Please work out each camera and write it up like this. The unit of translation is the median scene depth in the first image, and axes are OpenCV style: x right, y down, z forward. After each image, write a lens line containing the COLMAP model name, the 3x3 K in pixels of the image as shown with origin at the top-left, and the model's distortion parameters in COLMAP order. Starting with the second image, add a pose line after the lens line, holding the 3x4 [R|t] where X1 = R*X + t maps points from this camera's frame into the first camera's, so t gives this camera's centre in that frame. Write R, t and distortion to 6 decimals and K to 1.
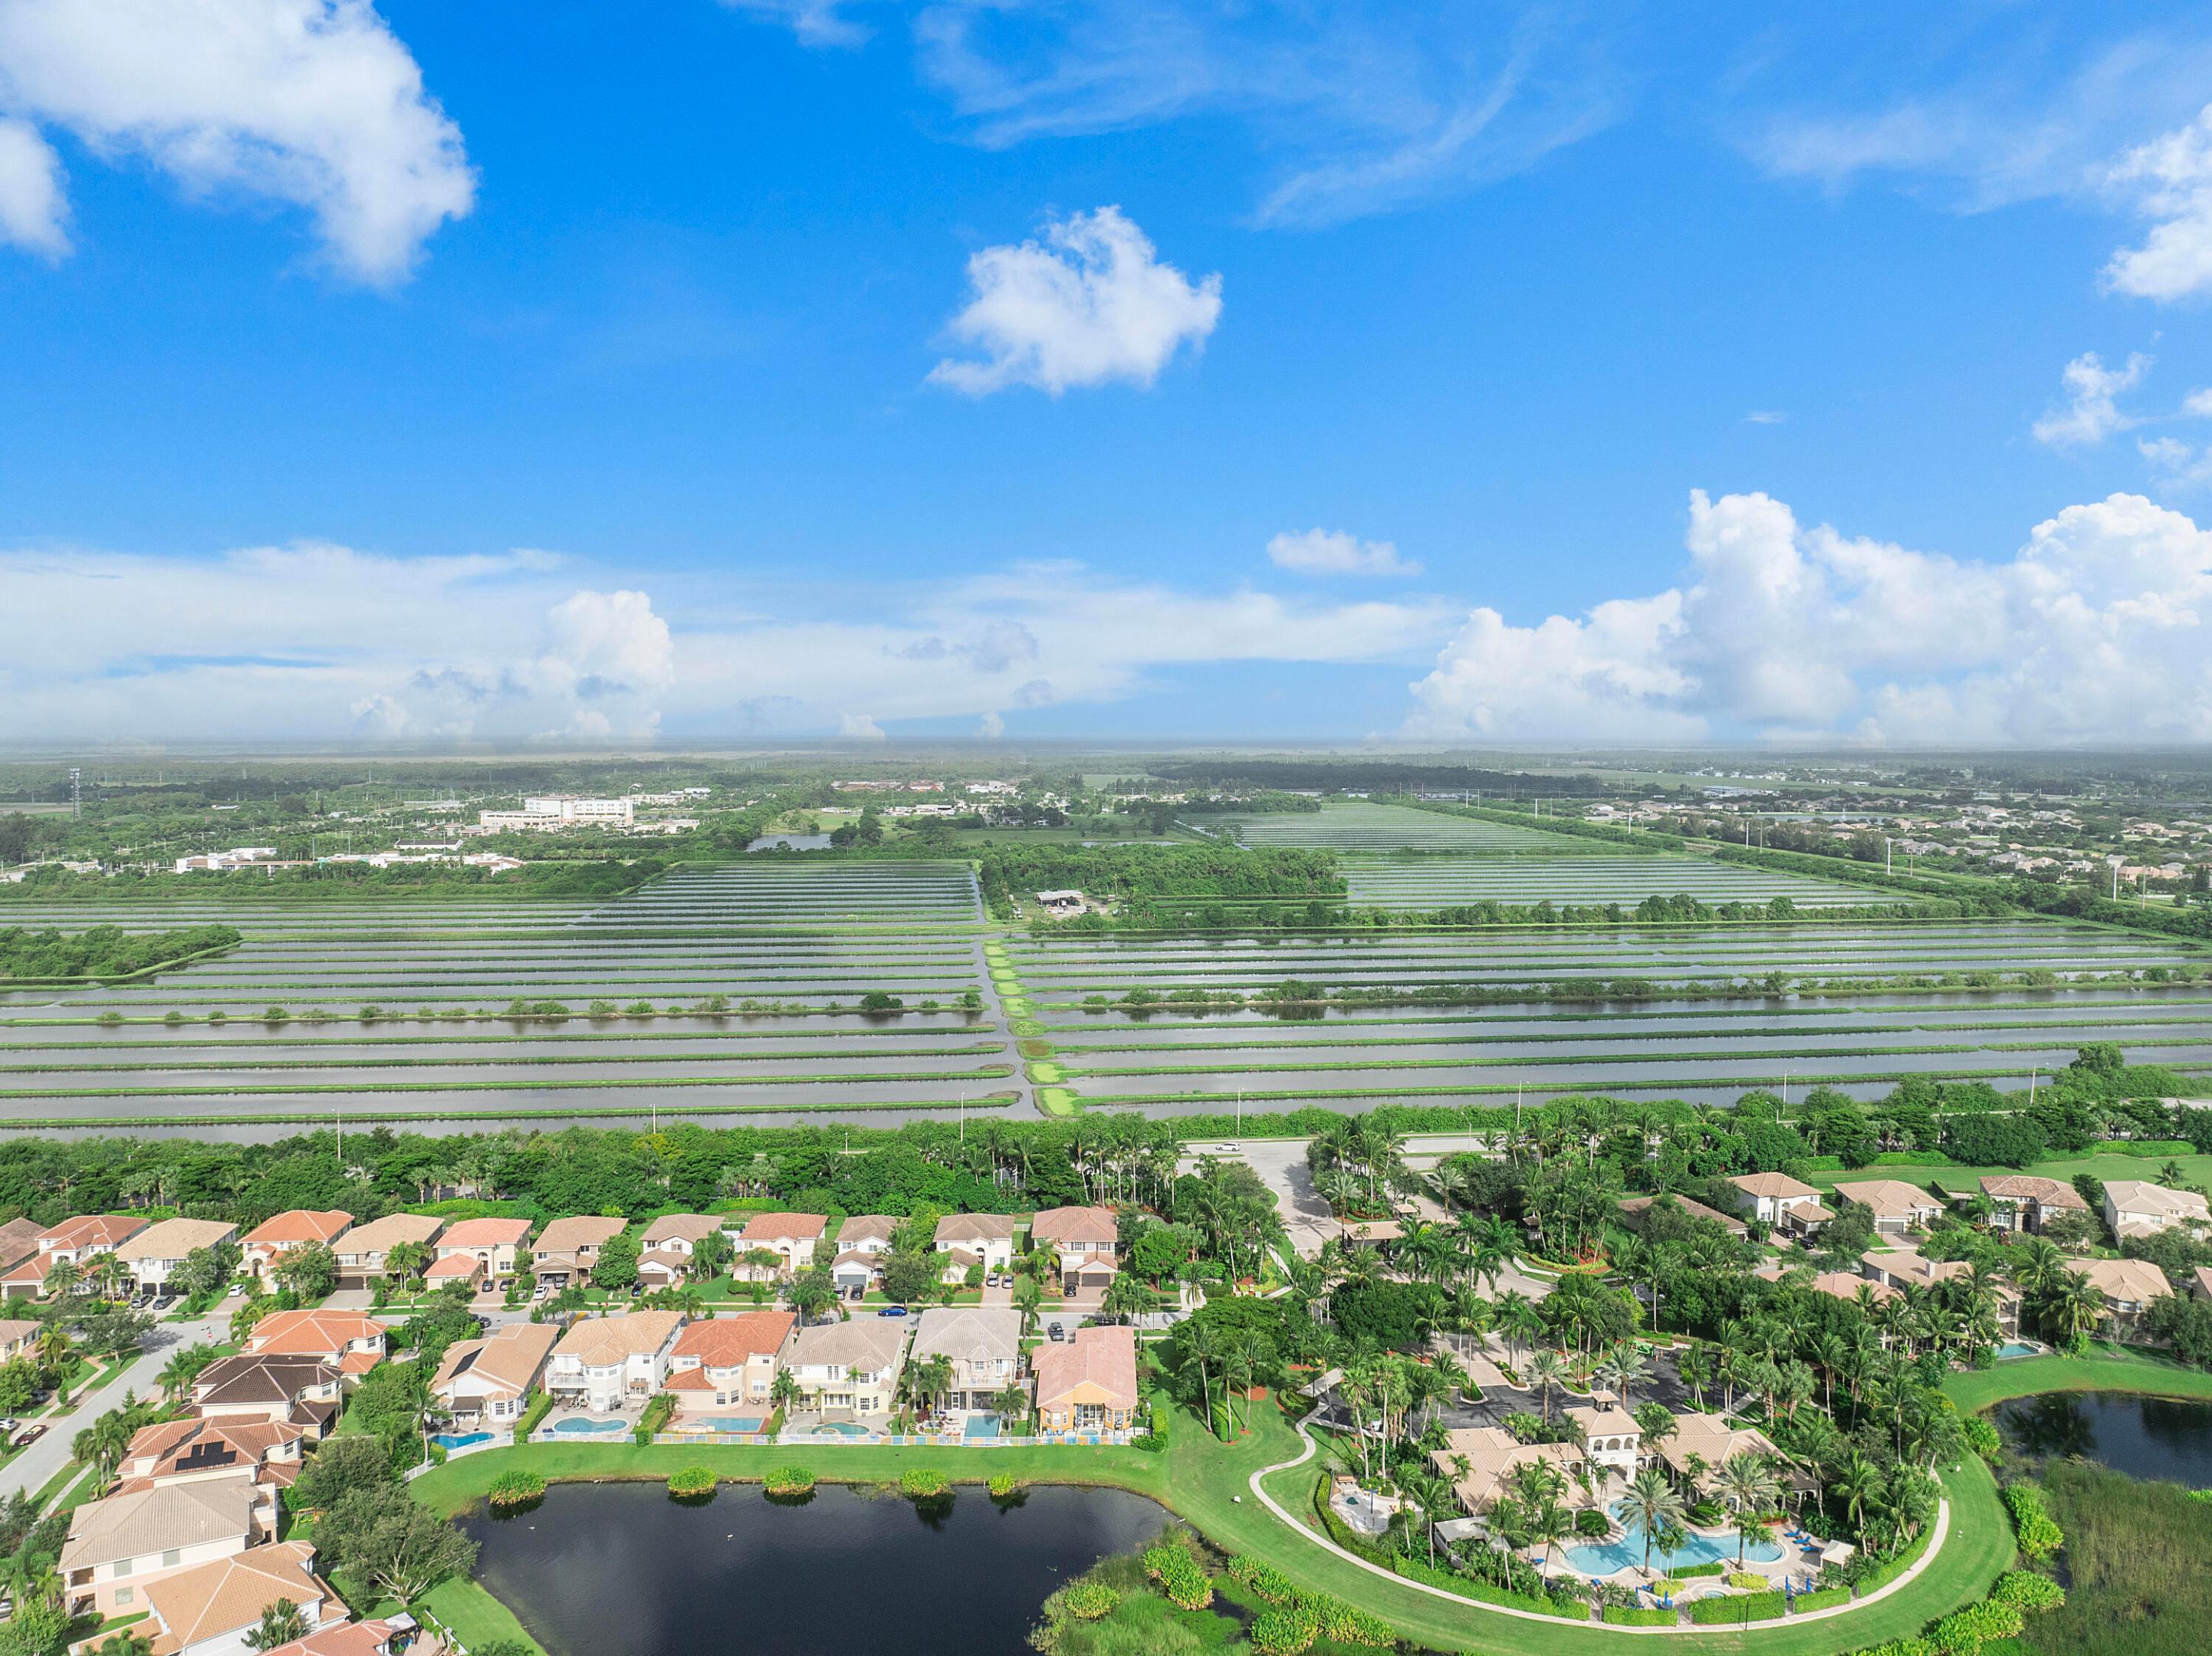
lens RADIAL K [[1553.4, 0, 1097.7], [0, 1553.4, 824.9], [0, 0, 1]] dist [-0.034987, 0.003509]
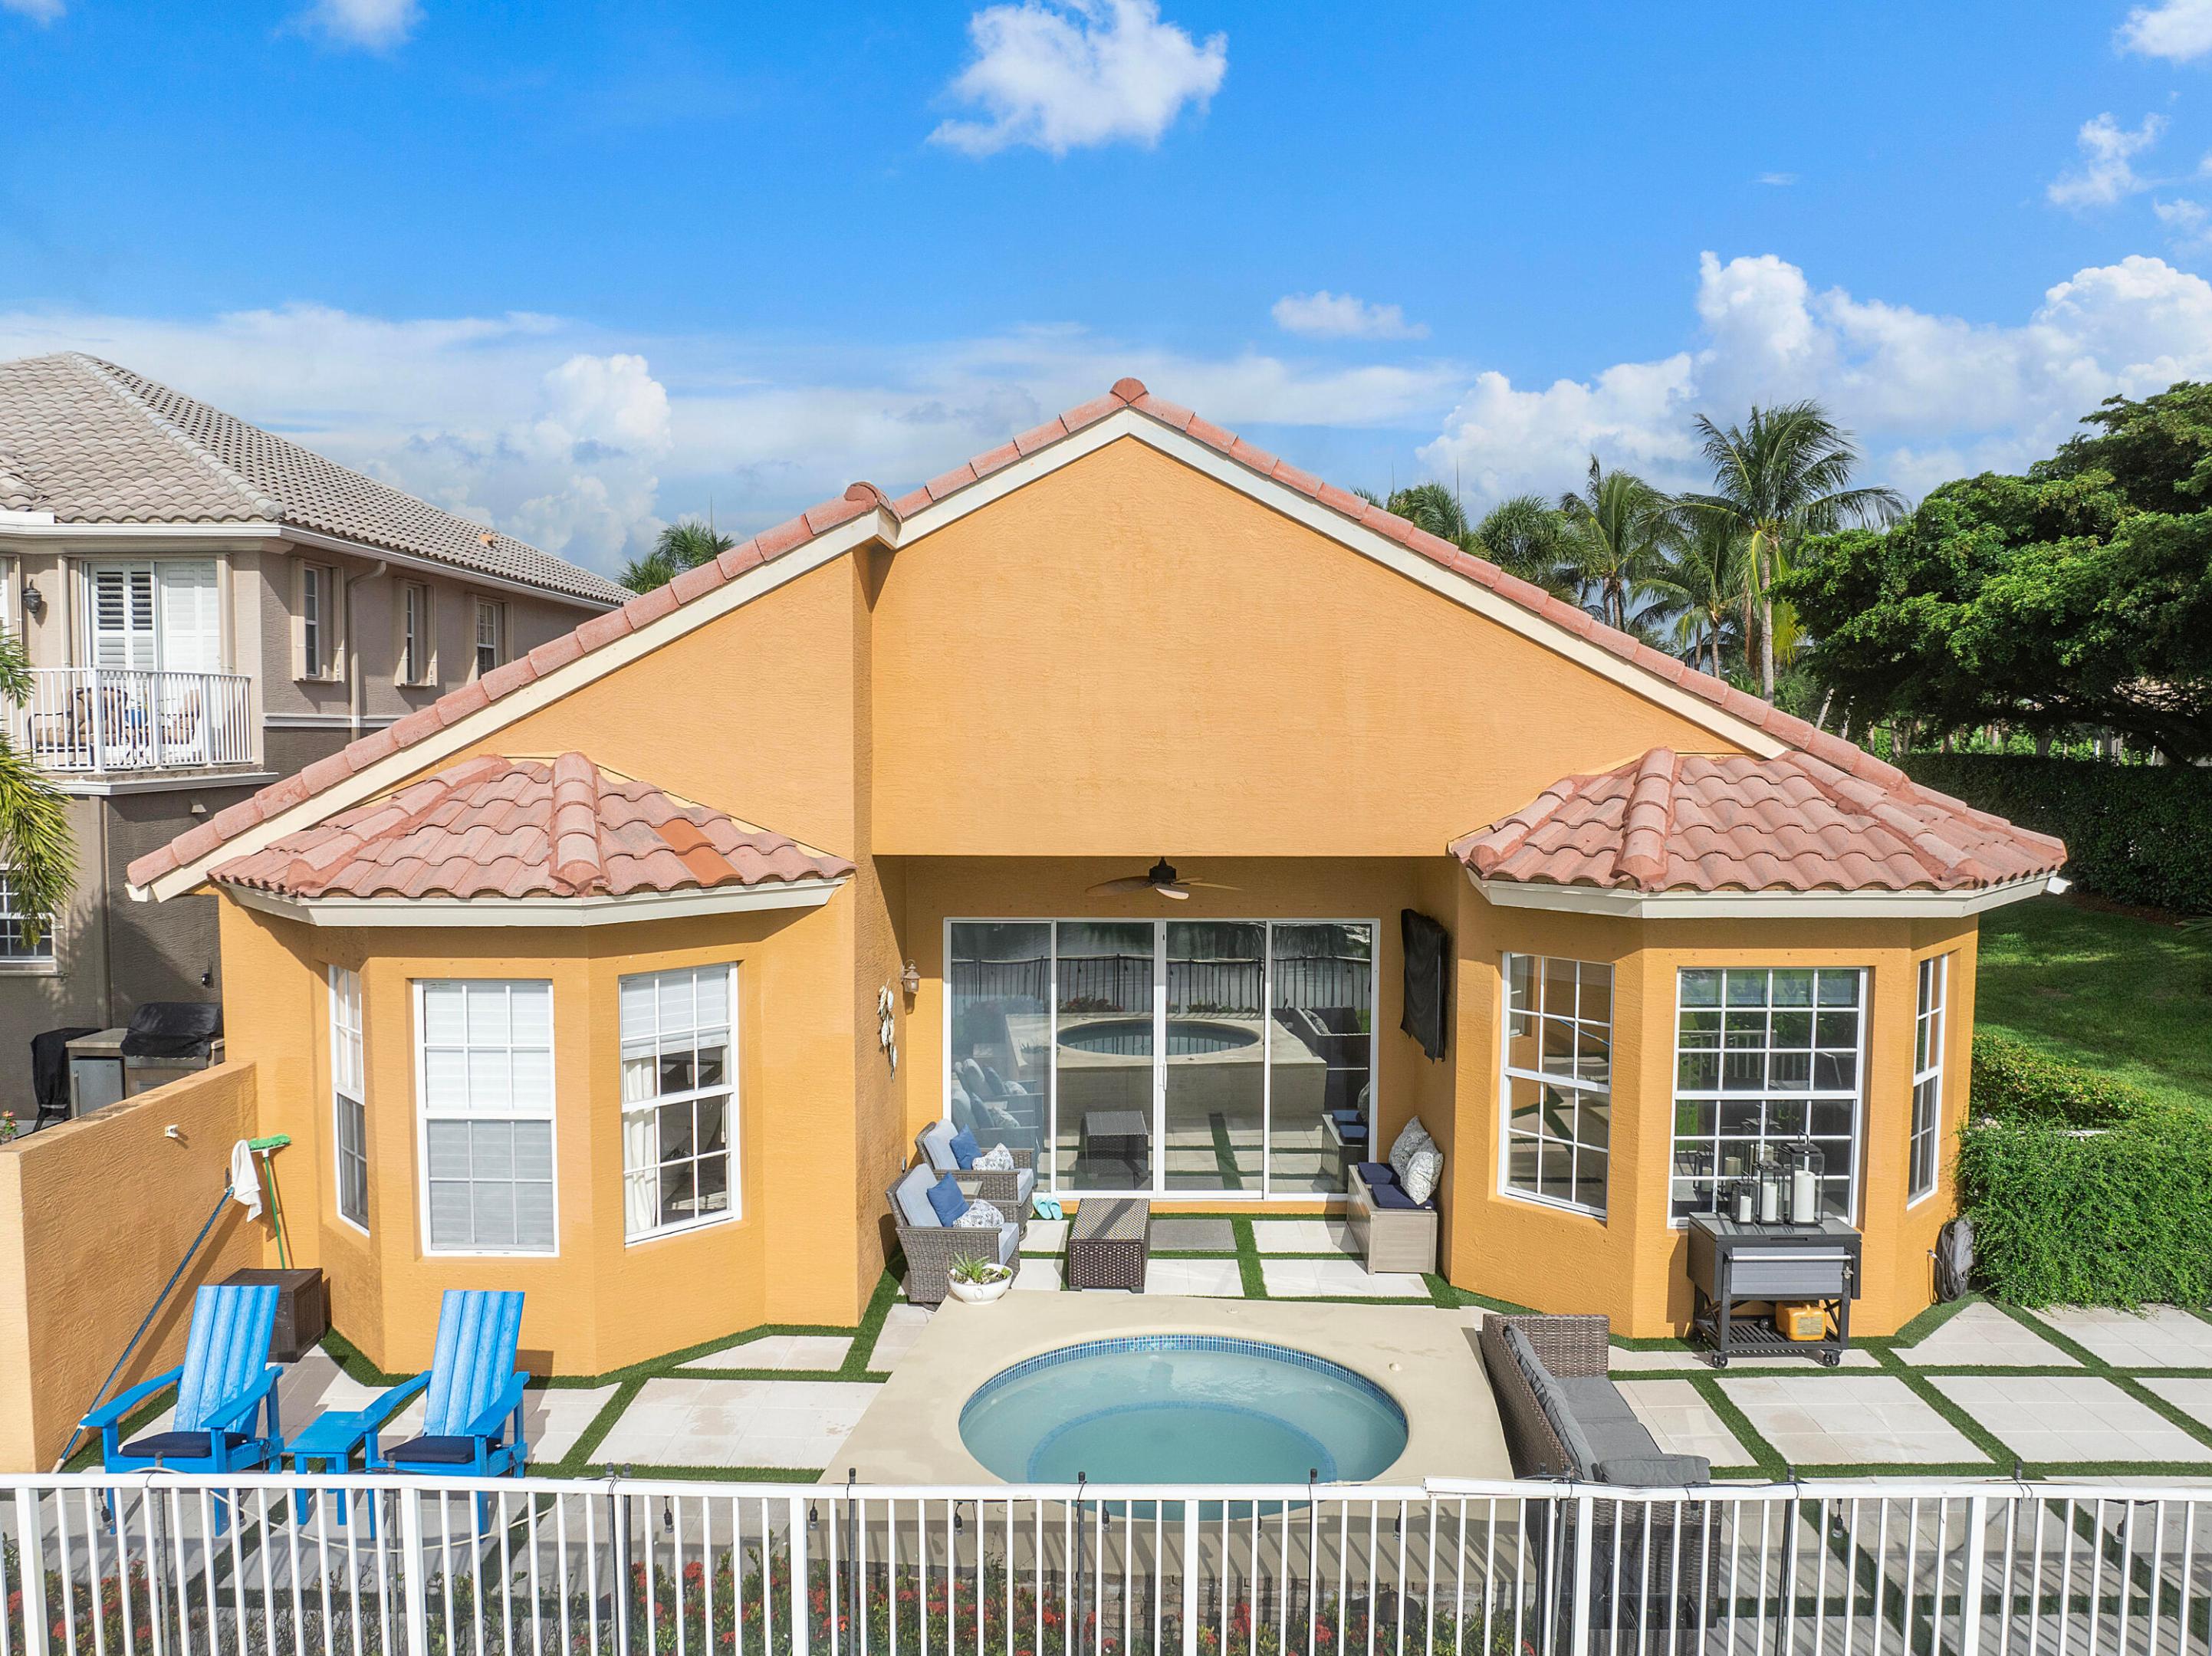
lens RADIAL K [[1574.7, 0, 1106.0], [0, 1574.7, 828.0], [0, 0, 1]] dist [-0.042510, 0.009854]
pose [[0.999907, 0.001000, -0.013628, -0.006793], [-0.001001, 0.999999, -0.000027, 0.367744], [0.013628, 0.000040, 0.999907, 0.932157]]
